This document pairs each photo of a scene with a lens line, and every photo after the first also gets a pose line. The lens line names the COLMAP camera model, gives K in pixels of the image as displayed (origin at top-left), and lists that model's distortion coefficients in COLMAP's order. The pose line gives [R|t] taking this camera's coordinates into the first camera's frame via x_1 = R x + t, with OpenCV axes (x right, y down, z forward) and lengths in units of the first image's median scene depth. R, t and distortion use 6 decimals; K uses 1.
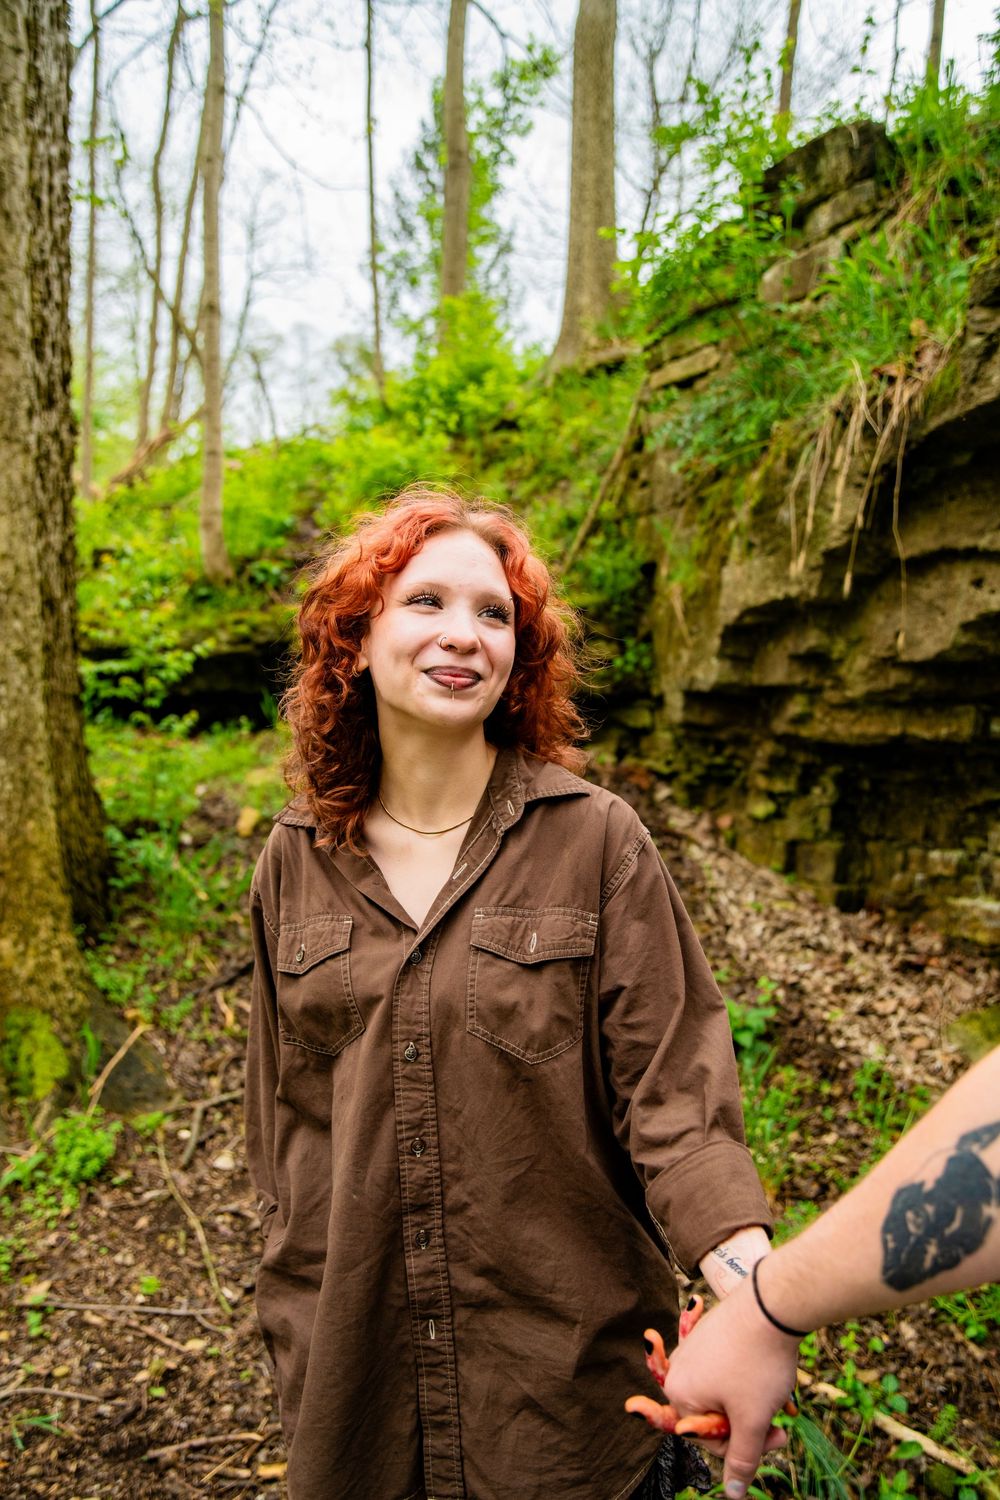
lens RADIAL K [[1151.4, 0, 505.6], [0, 1151.4, 757.1], [0, 0, 1]] dist [-0.064891, 0.033545]
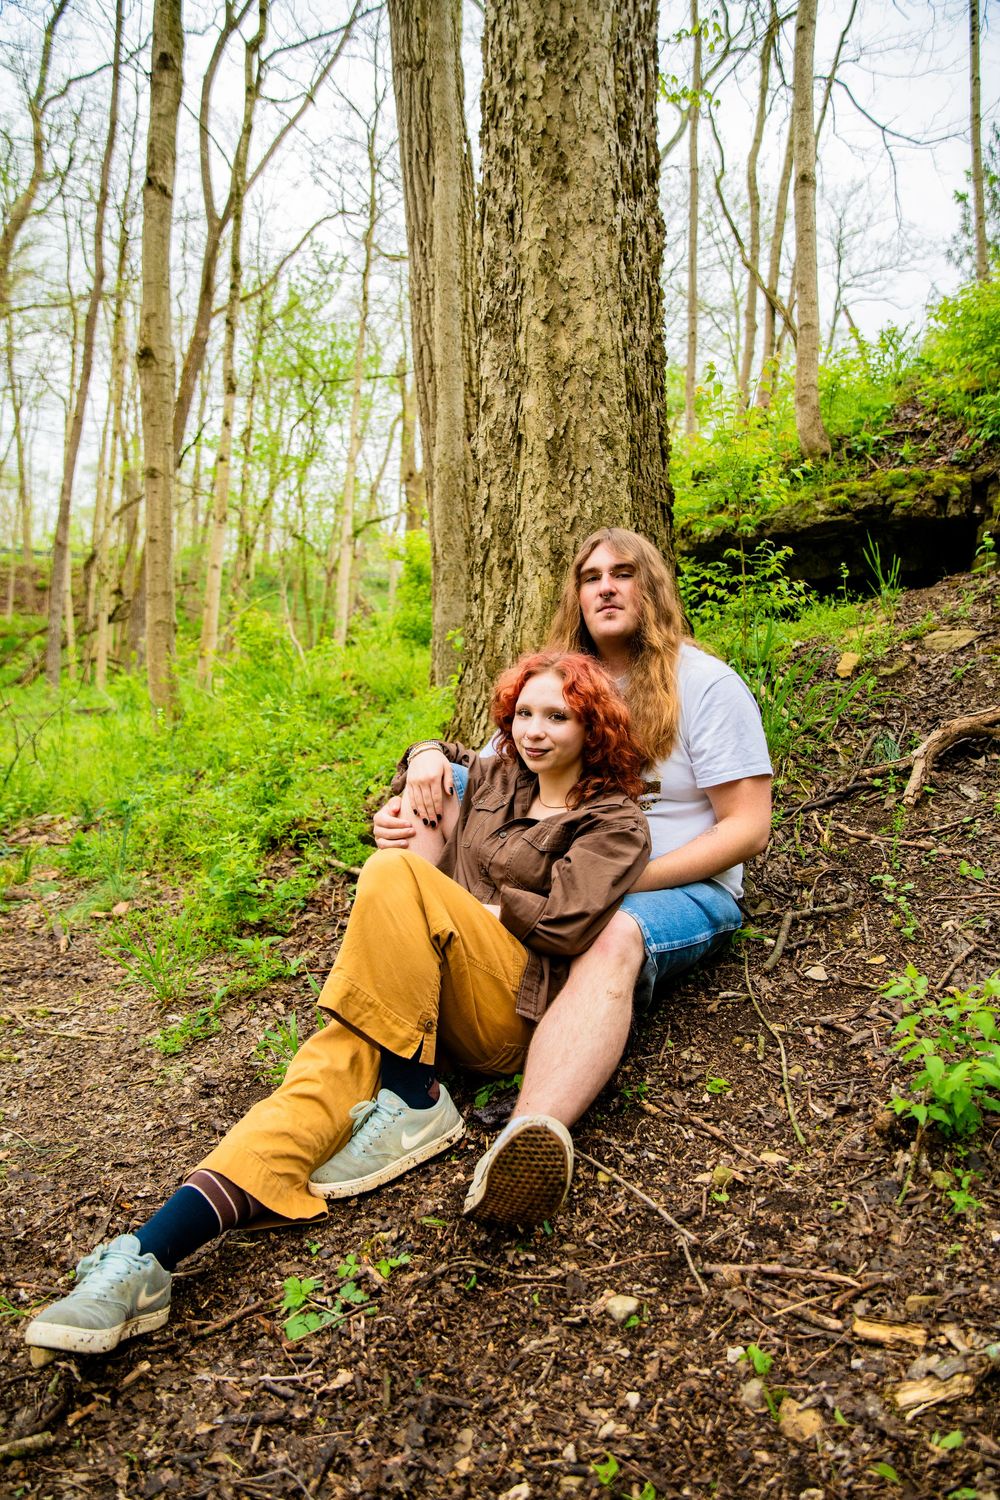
lens RADIAL K [[1039.3, 0, 494.3], [0, 1039.3, 757.2], [0, 0, 1]] dist [-0.076280, 0.036213]
pose [[0.855546, 0.015700, -0.517489, -0.053484], [-0.008144, 0.999825, 0.016869, 0.159658], [0.517663, -0.010218, 0.855523, 0.206434]]
